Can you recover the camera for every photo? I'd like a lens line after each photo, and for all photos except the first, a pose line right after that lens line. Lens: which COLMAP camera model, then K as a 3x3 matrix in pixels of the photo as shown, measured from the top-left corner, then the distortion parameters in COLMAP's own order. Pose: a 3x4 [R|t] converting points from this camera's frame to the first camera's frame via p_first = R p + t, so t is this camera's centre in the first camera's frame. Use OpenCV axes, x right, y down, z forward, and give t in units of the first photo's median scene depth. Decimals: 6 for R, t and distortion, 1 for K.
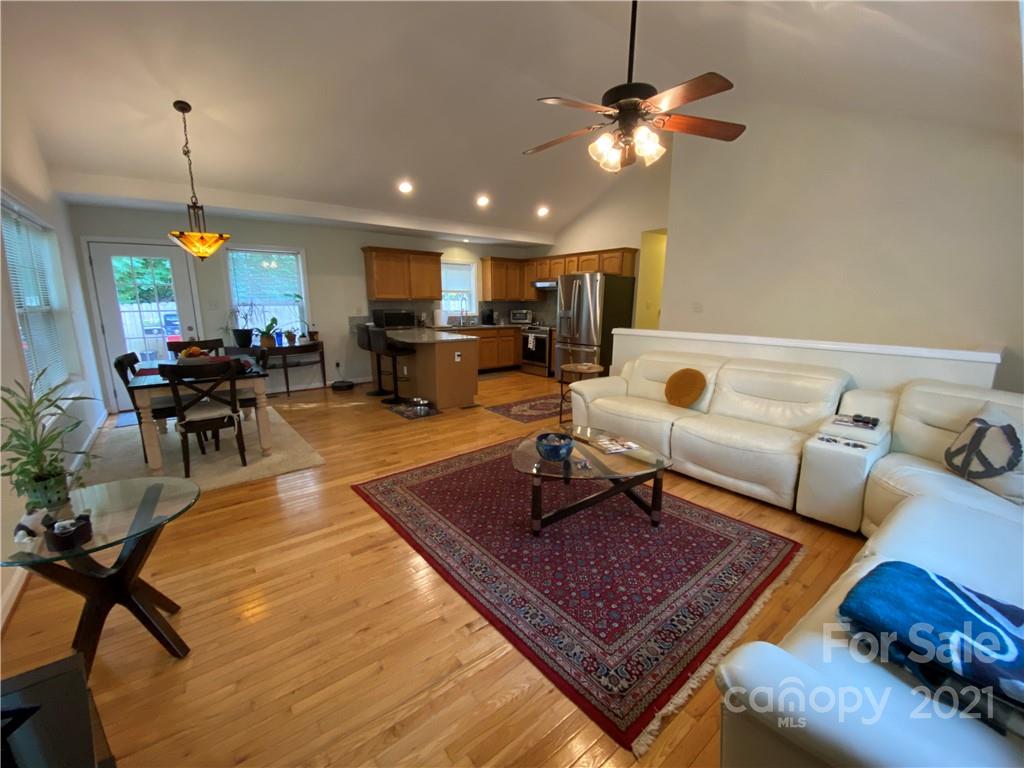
lens RADIAL K [[408.9, 0, 509.4], [0, 408.9, 387.2], [0, 0, 1]] dist [0.027846, -0.000030]
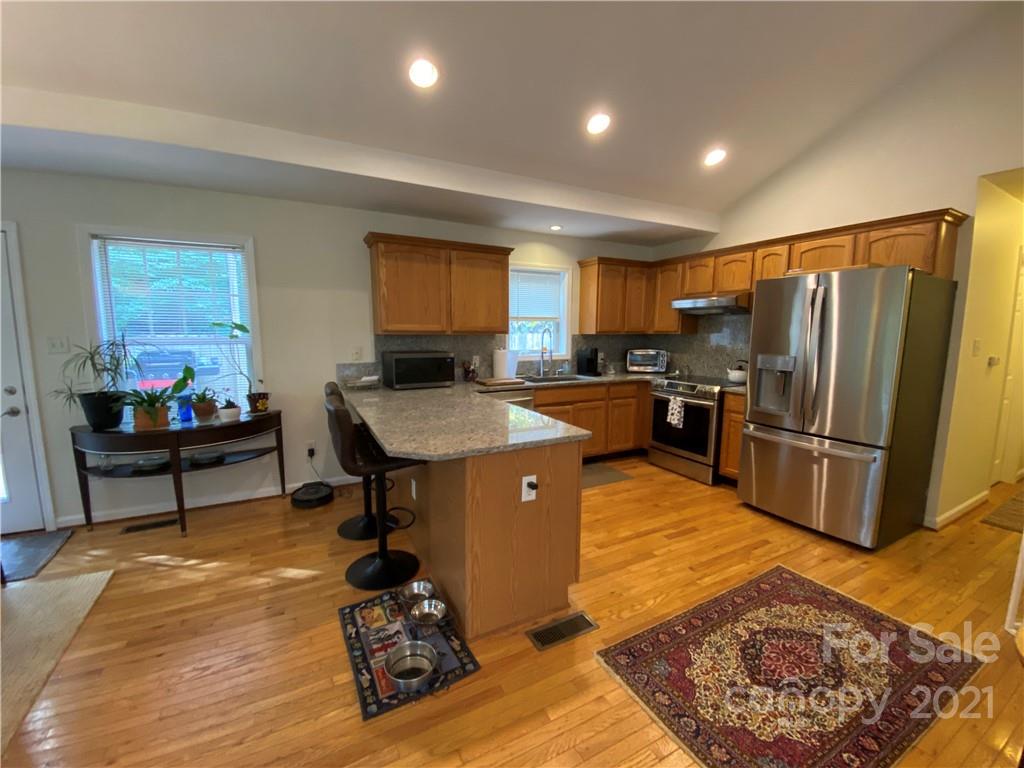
lens RADIAL K [[422.4, 0, 494.9], [0, 422.4, 389.8], [0, 0, 1]] dist [0.030433, -0.027100]
pose [[0.975117, 0.027239, -0.220011, -0.055694], [-0.043247, 0.996729, -0.068274, -0.099125], [0.217432, 0.076090, 0.973105, 0.456710]]
